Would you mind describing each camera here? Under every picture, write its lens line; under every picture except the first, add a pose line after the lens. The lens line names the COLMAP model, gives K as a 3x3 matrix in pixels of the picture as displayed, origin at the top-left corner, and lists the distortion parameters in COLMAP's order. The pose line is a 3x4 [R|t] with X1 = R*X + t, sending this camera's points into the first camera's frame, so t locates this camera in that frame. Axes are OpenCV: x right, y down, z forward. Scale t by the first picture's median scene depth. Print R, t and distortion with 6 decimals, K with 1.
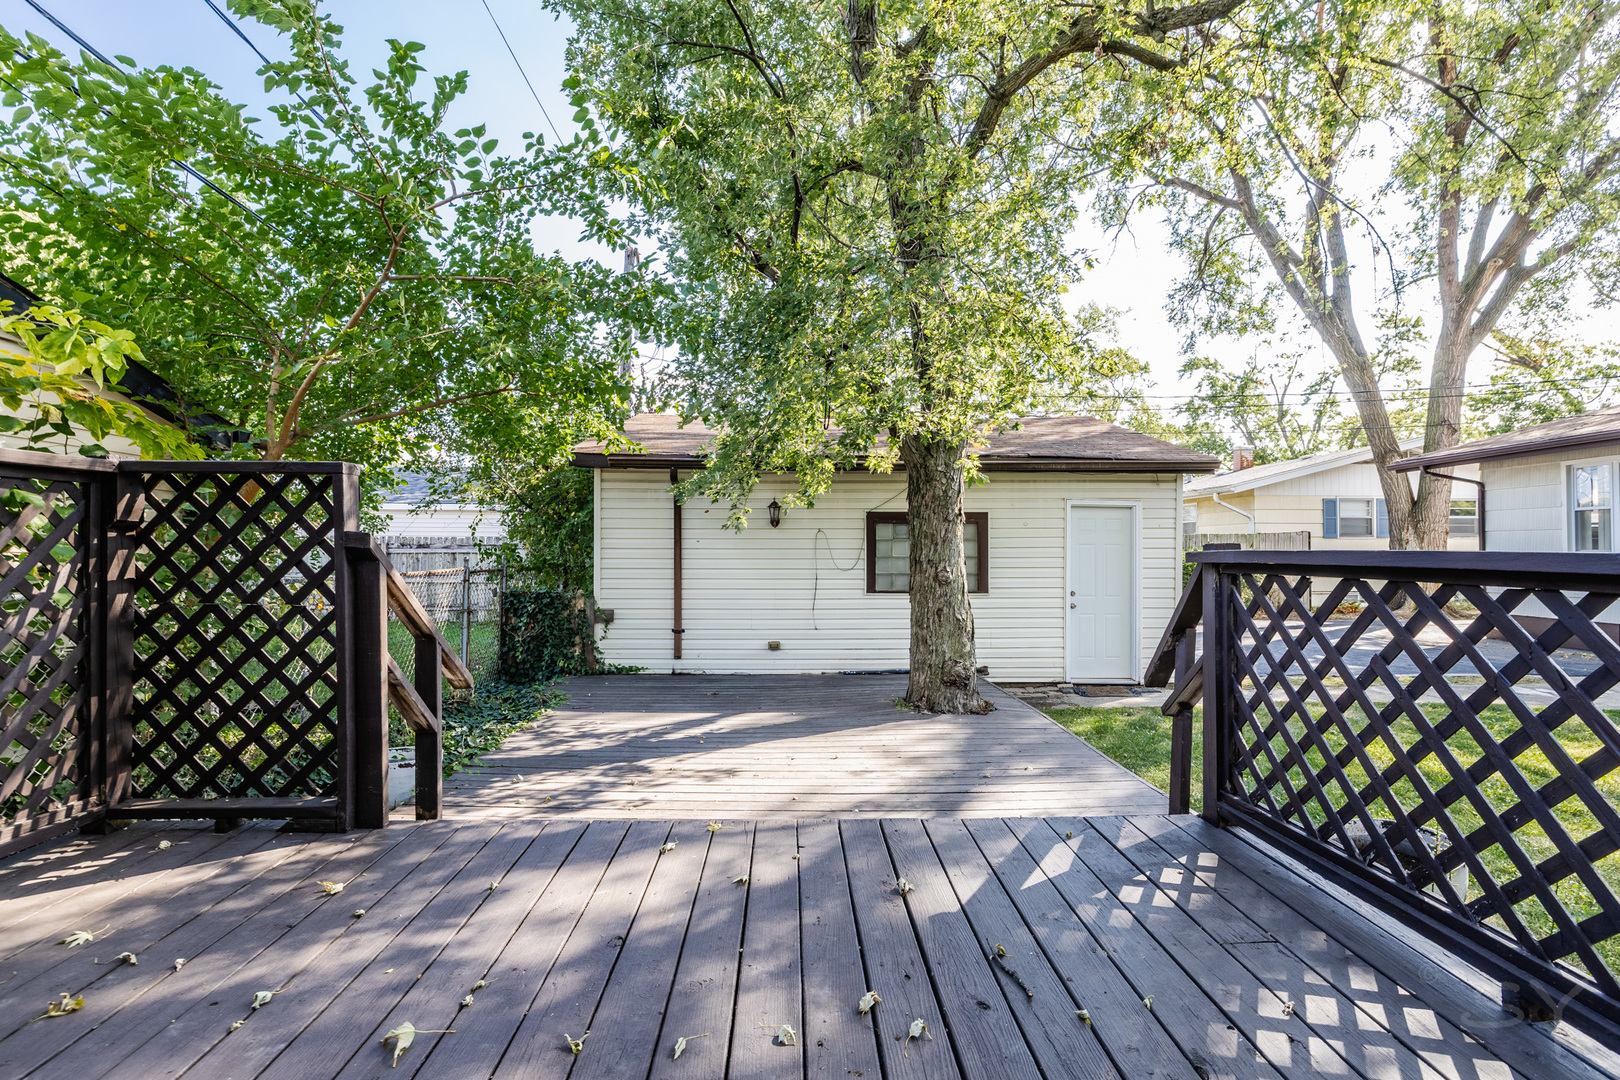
lens RADIAL K [[772.0, 0, 810.0], [0, 772.0, 540.0], [0, 0, 1]] dist [-0.007387, 0.001662]
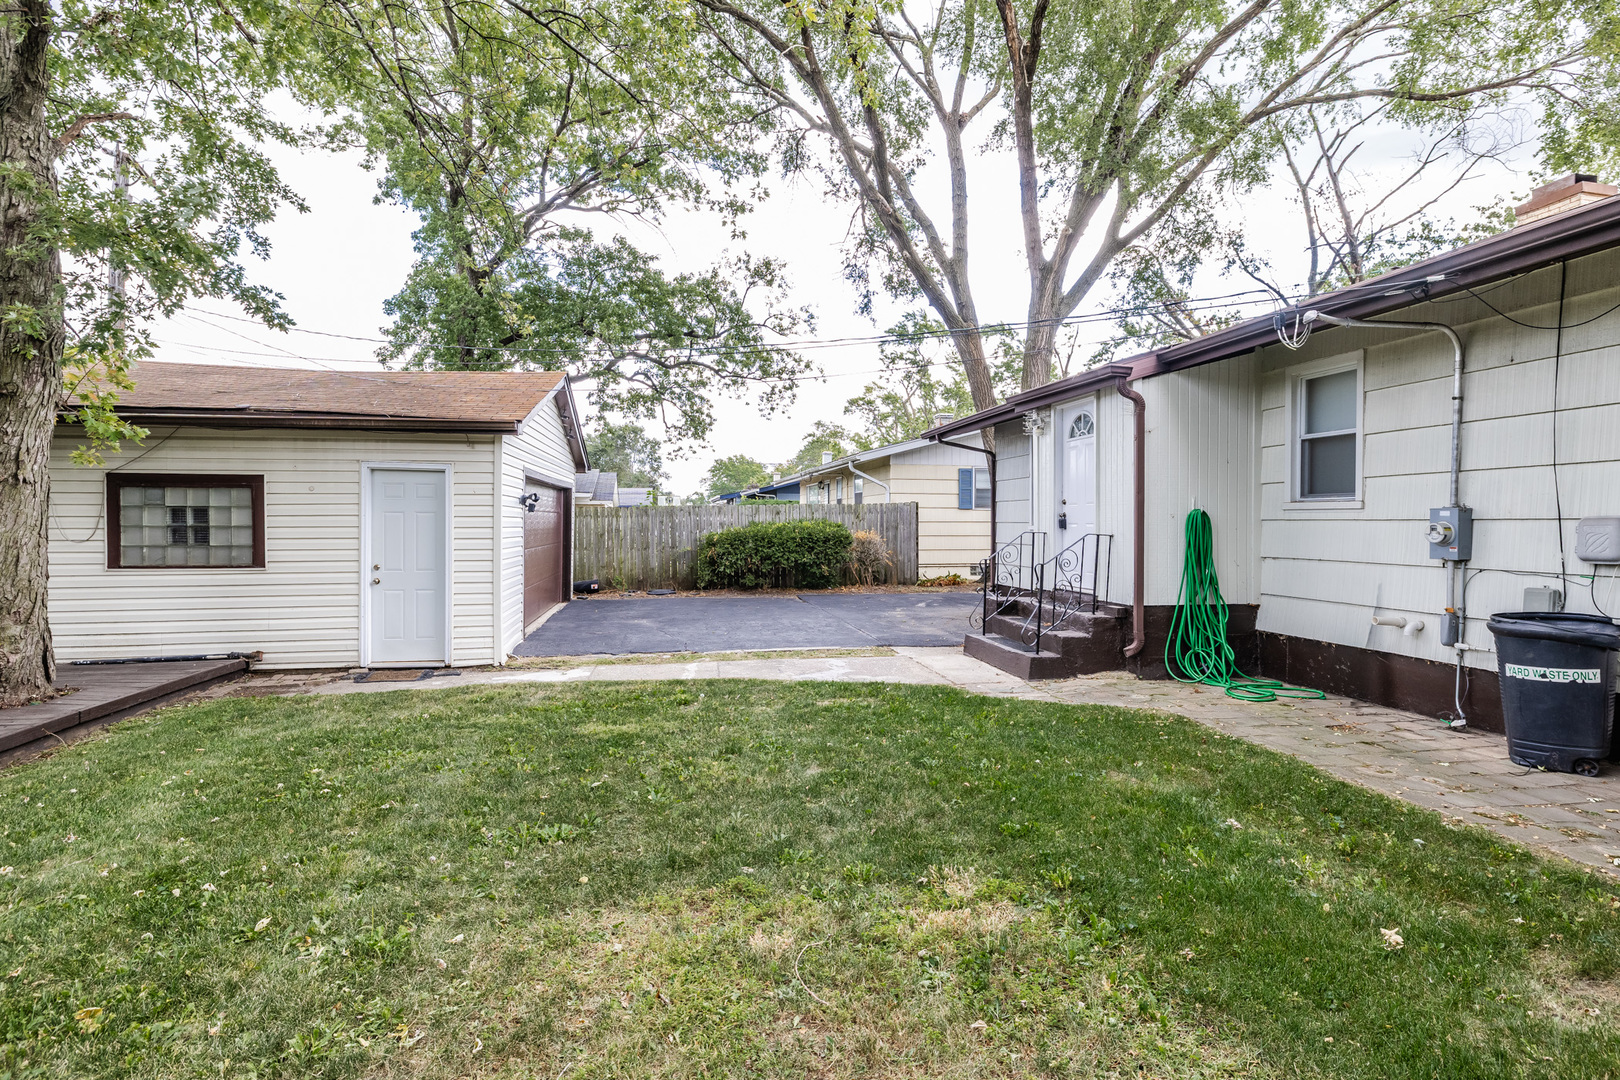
lens RADIAL K [[821.4, 0, 810.0], [0, 821.4, 540.0], [0, 0, 1]] dist [0.000542, 0.000068]
pose [[0.990407, -0.001106, 0.138175, 0.713726], [-0.003680, 0.999402, 0.034379, 0.003328], [-0.138130, -0.034558, 0.989811, -0.005169]]
